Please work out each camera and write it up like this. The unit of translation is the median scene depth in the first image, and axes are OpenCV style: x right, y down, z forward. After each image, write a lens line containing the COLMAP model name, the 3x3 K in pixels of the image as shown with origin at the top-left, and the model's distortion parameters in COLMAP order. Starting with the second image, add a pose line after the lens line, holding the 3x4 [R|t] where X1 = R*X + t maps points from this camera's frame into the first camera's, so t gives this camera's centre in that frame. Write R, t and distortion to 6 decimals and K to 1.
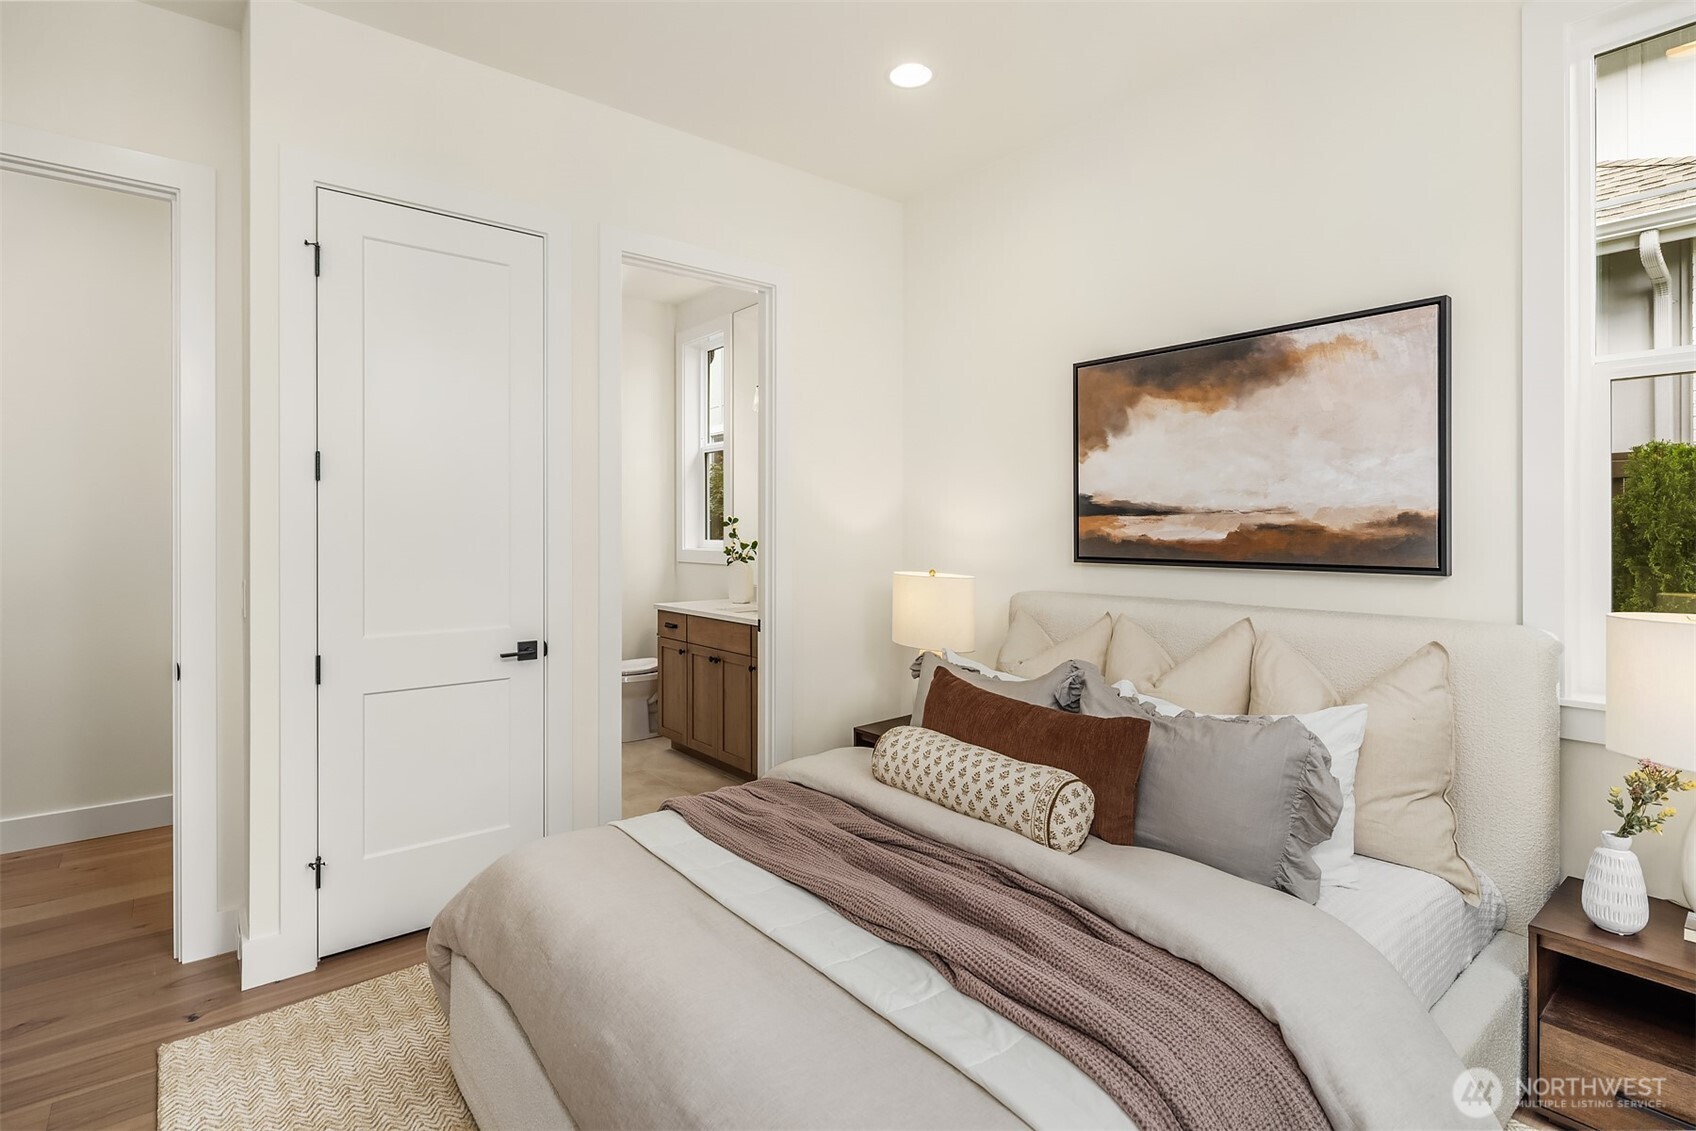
lens RADIAL K [[823.0, 0, 848.6], [0, 823.0, 530.9], [0, 0, 1]] dist [0.002950, 0.000005]
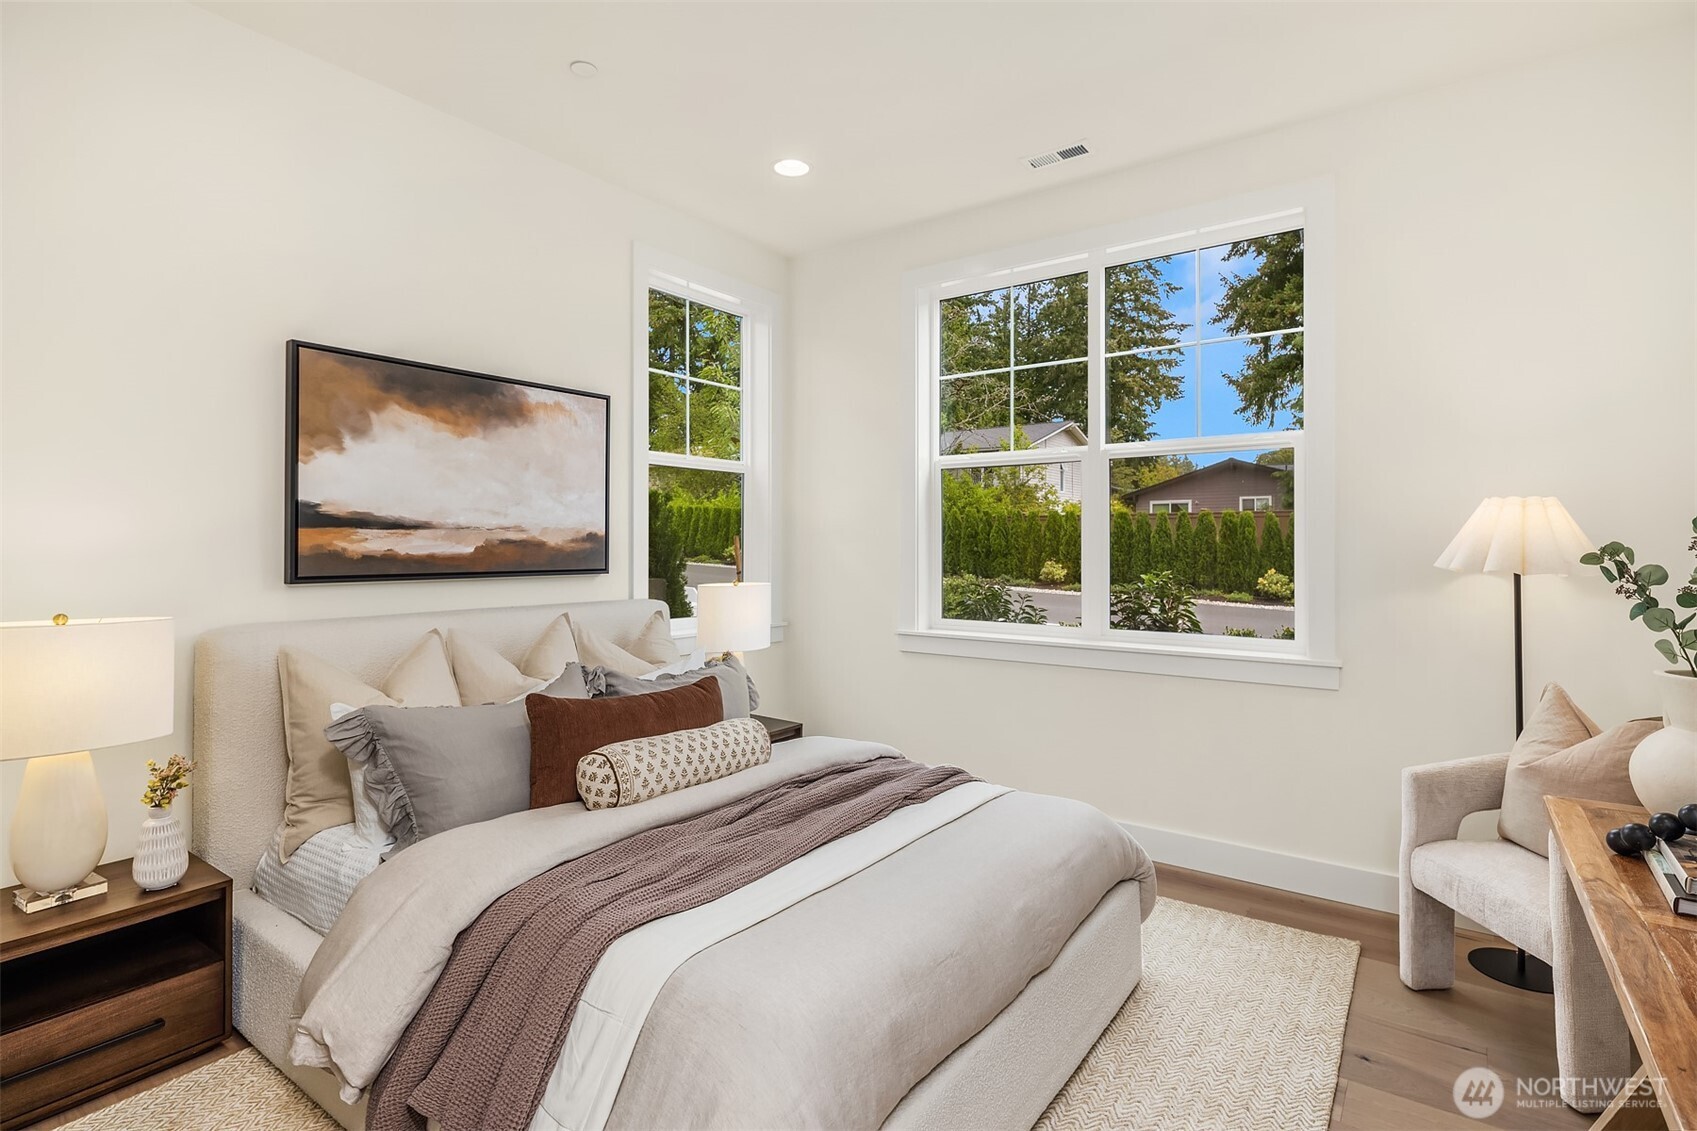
lens RADIAL K [[823.5, 0, 849.9], [0, 823.5, 547.2], [0, 0, 1]] dist [0.002950, 0.000005]
pose [[-0.252619, -0.001222, 0.967565, -0.709884], [0.003715, 0.999991, 0.002233, 0.002142], [-0.967559, 0.004159, -0.252612, 0.736686]]
